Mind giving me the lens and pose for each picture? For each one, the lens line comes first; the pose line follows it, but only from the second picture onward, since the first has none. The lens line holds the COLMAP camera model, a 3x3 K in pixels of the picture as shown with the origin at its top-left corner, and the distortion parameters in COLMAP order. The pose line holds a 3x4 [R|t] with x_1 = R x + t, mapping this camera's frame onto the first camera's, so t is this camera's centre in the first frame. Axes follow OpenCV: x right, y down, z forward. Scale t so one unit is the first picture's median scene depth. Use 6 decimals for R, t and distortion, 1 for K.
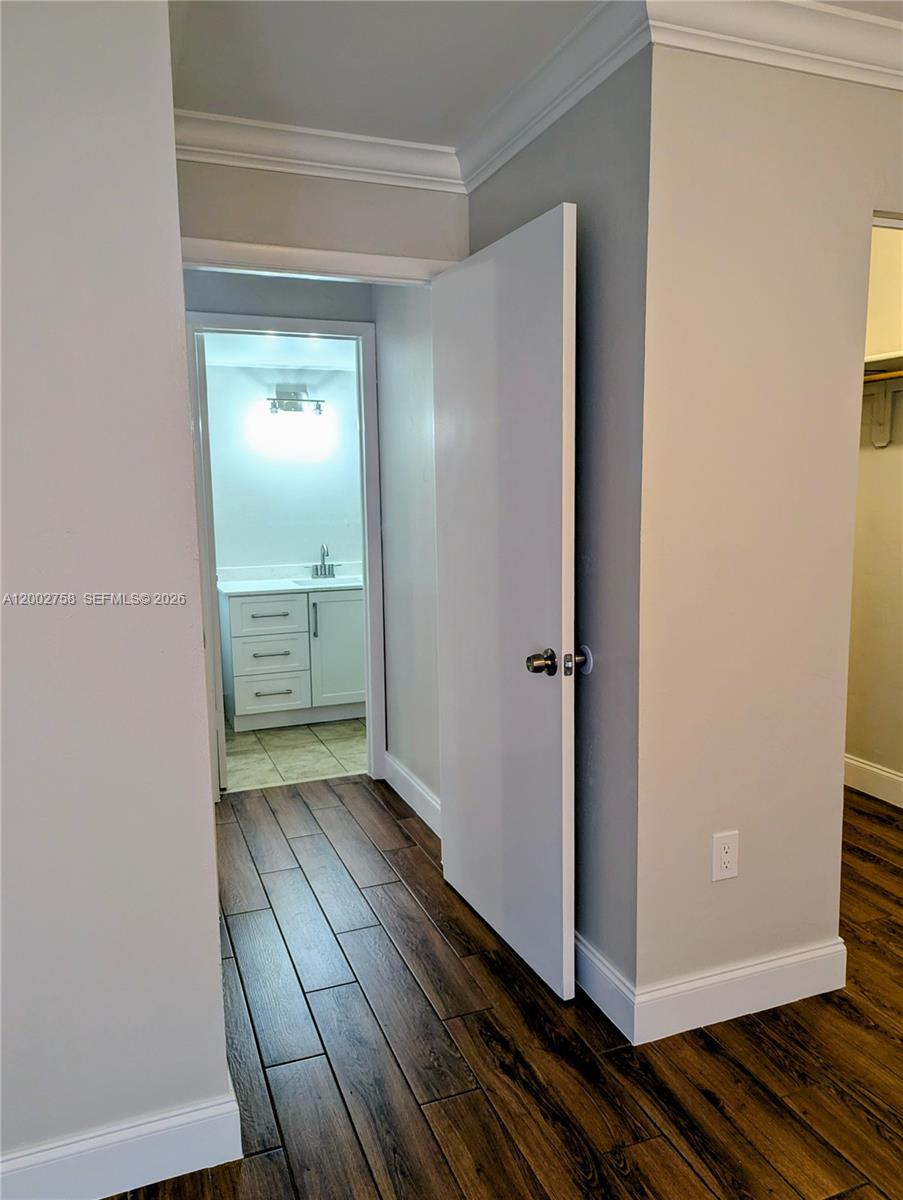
lens RADIAL K [[842.7, 0, 457.9], [0, 842.7, 599.7], [0, 0, 1]] dist [0.029100, -0.021706]
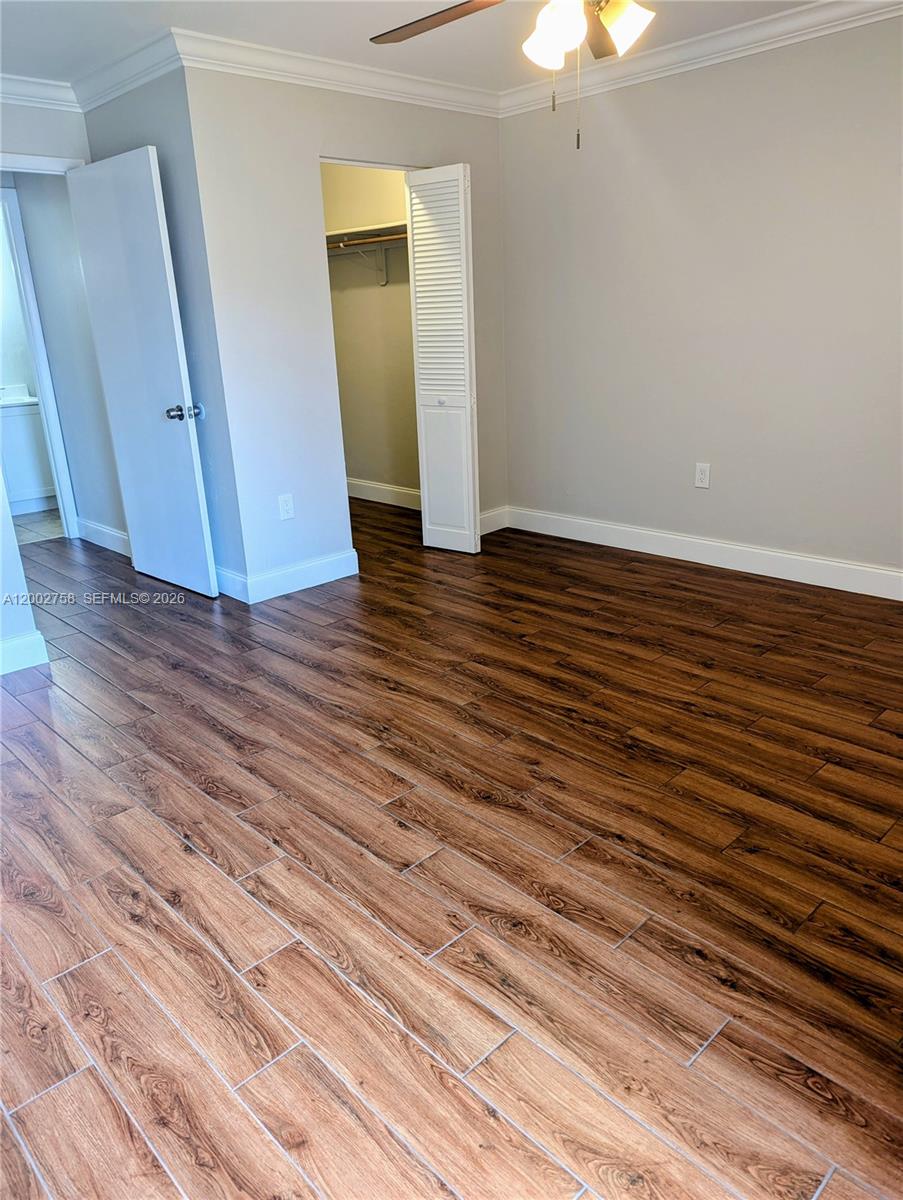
lens RADIAL K [[842.7, 0, 445.6], [0, 842.7, 593.8], [0, 0, 1]] dist [0.029100, -0.021706]
pose [[0.925196, -0.142014, 0.351916, -0.055624], [0.082103, 0.980282, 0.179737, 0.174778], [-0.370502, -0.137399, 0.918613, -0.917656]]
